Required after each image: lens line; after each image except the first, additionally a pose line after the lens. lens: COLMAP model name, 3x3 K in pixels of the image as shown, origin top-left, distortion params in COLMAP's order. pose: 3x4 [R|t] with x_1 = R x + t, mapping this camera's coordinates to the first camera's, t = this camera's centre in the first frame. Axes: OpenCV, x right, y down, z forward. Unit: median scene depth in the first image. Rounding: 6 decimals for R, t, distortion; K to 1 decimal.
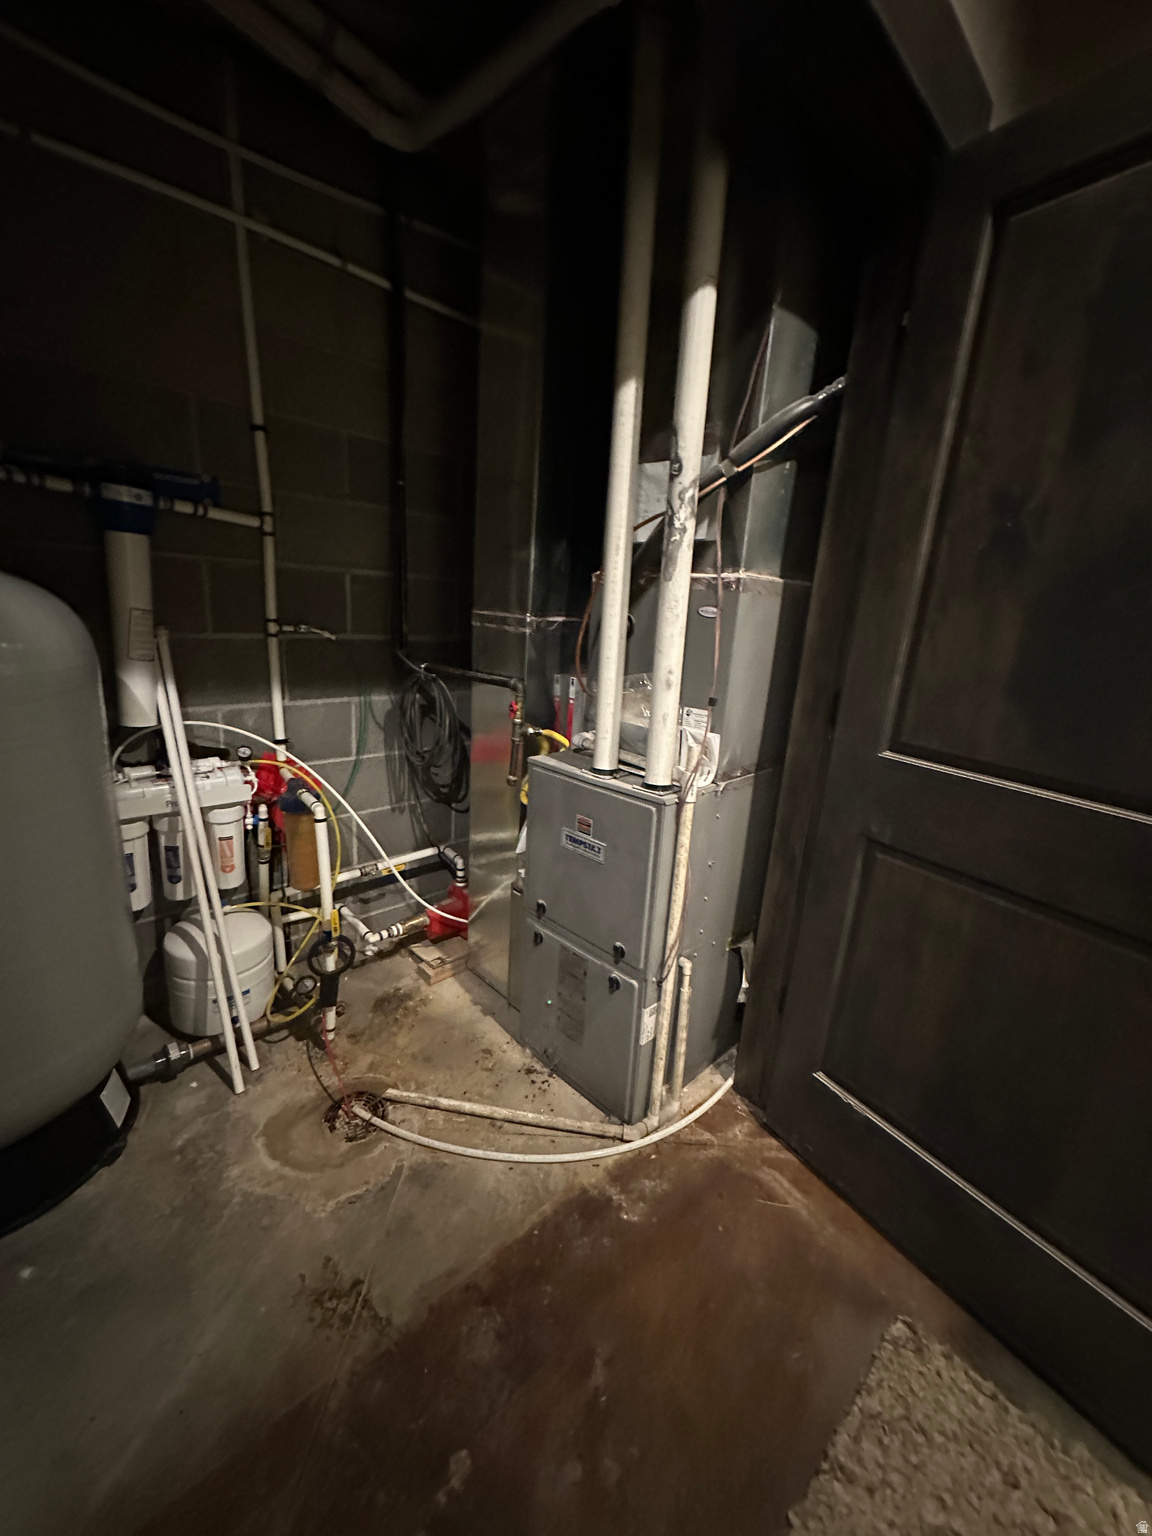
lens RADIAL K [[610.3, 0, 572.9], [0, 610.3, 767.7], [0, 0, 1]] dist [-0.001484, -0.000003]
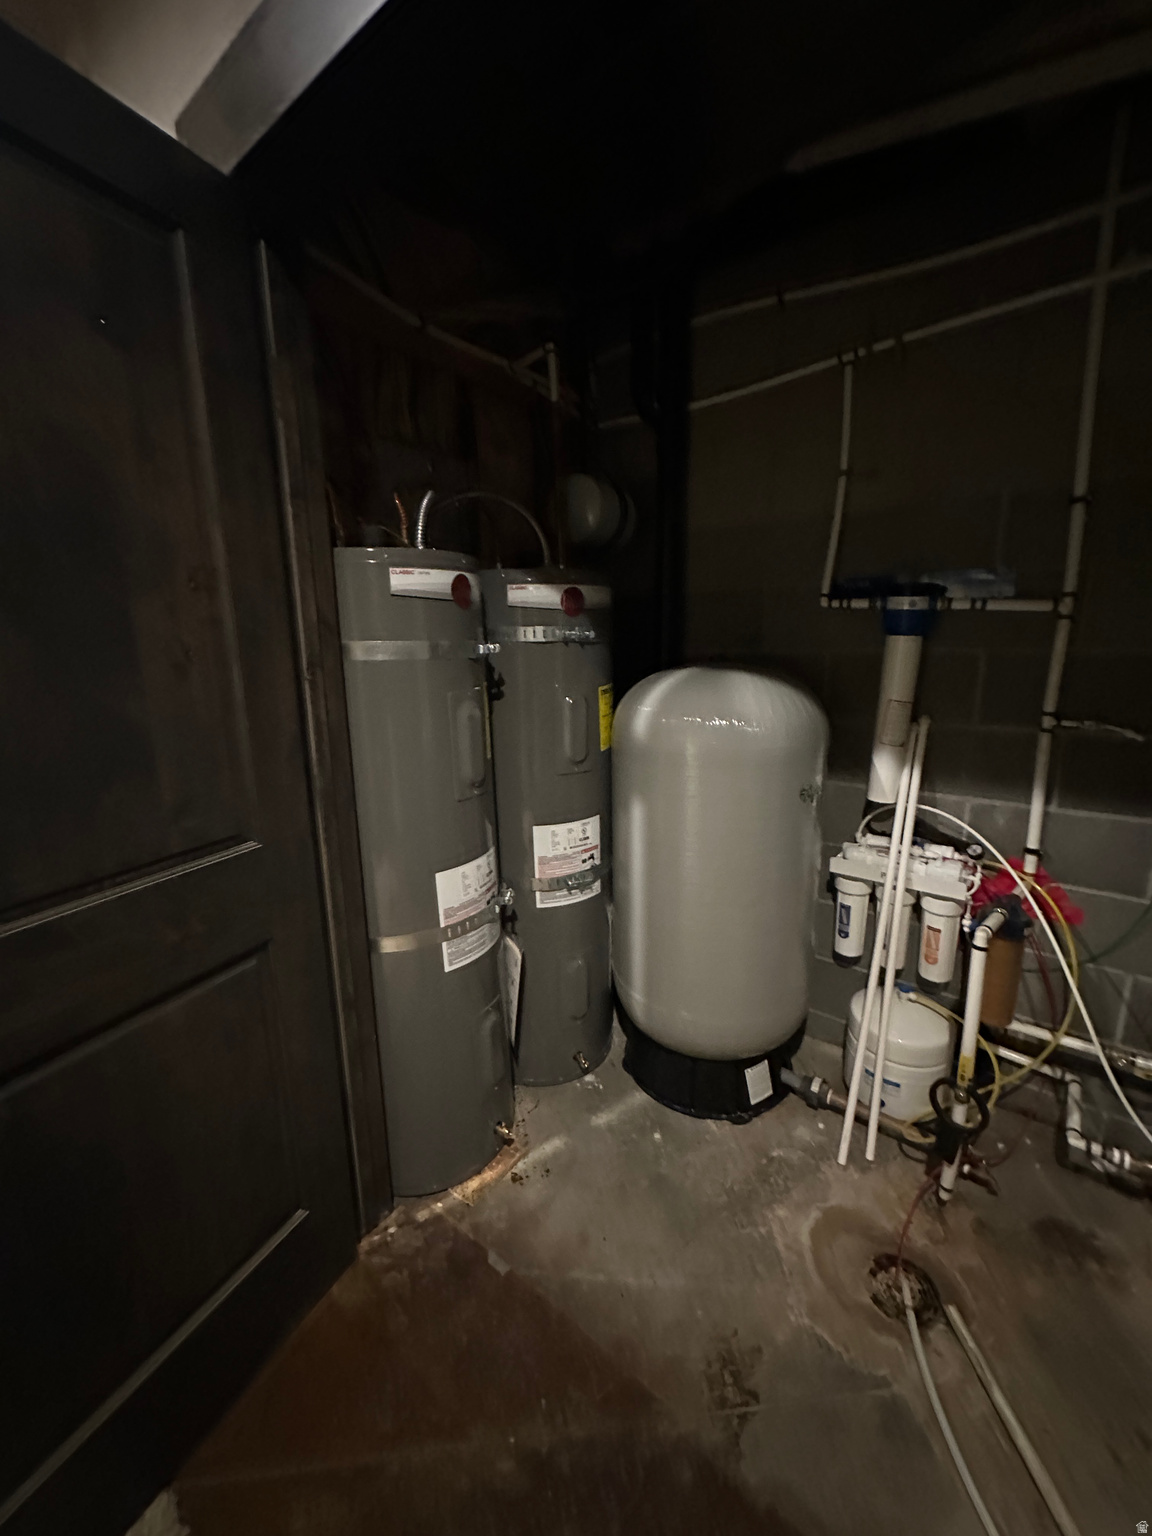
lens RADIAL K [[610.3, 0, 572.9], [0, 610.3, 767.7], [0, 0, 1]] dist [-0.001484, -0.000003]
pose [[0.145666, 0.136912, -0.979815, 0.294184], [-0.236996, 0.966371, 0.099800, -0.103372], [0.960528, 0.217675, 0.173214, 0.240887]]
